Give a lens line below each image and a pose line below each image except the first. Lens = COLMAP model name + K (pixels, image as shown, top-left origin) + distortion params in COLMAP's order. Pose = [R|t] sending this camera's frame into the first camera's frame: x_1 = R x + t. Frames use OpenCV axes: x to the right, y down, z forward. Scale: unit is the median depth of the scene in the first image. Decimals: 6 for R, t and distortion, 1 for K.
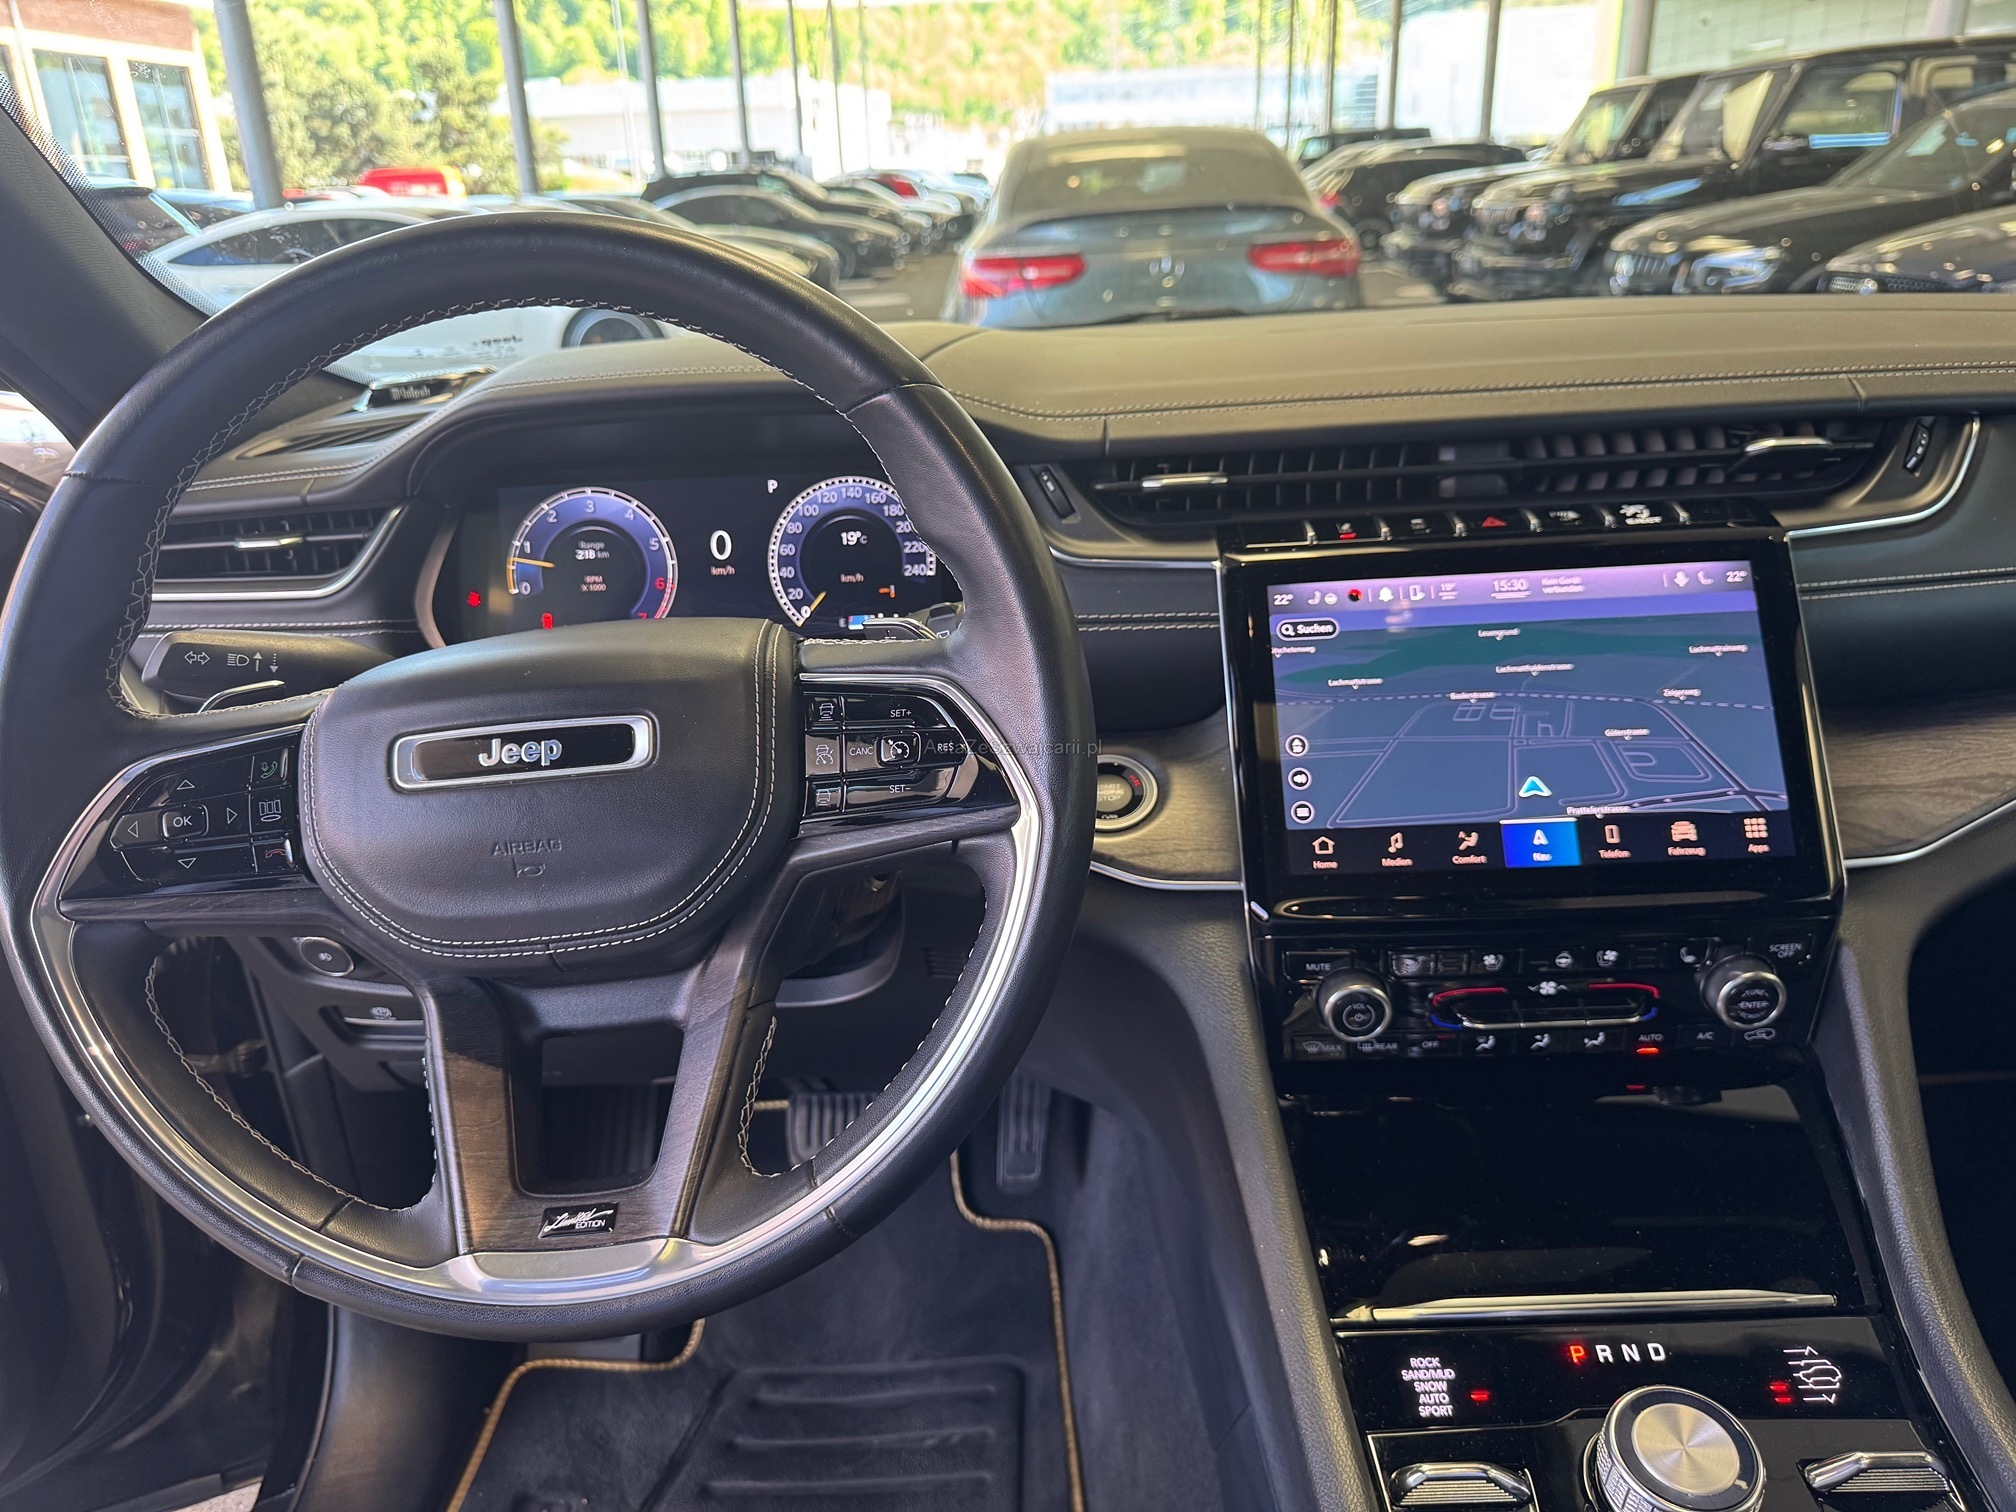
lens RADIAL K [[1448.4, 0, 1008.0], [0, 1448.4, 756.0], [0, 0, 1]] dist [0.103890, -0.210425]
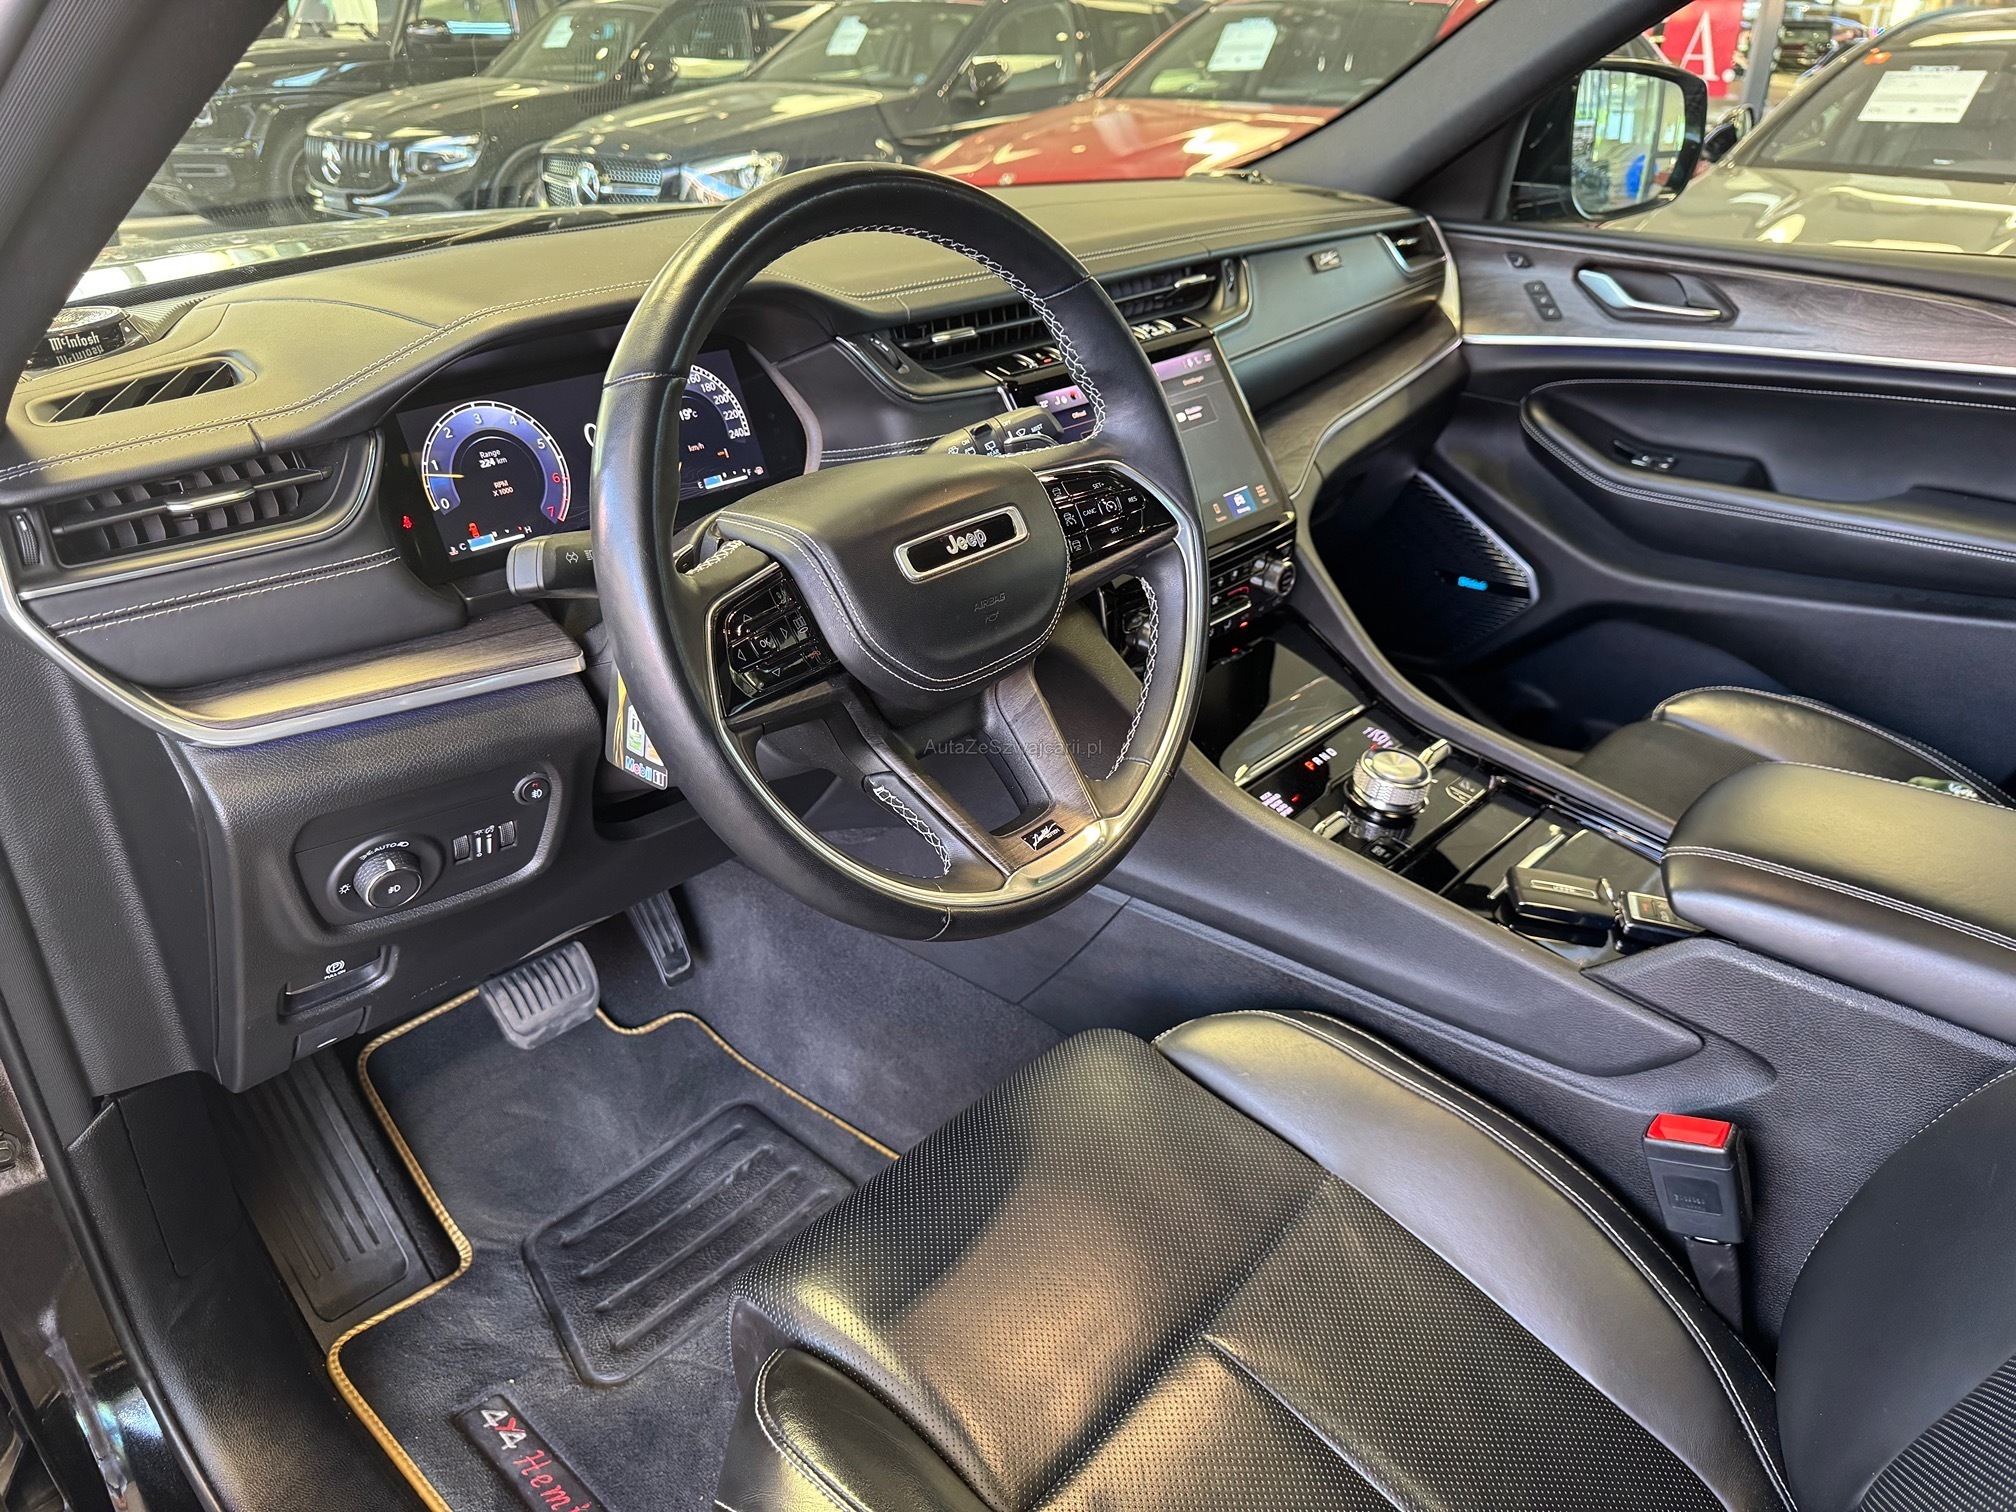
lens RADIAL K [[1448.4, 0, 1008.0], [0, 1448.4, 756.0], [0, 0, 1]] dist [0.103890, -0.210425]
pose [[0.645217, -0.296620, 0.704068, -0.872954], [0.245893, 0.953145, 0.176216, -0.026682], [-0.723347, 0.059428, 0.687922, -0.019339]]
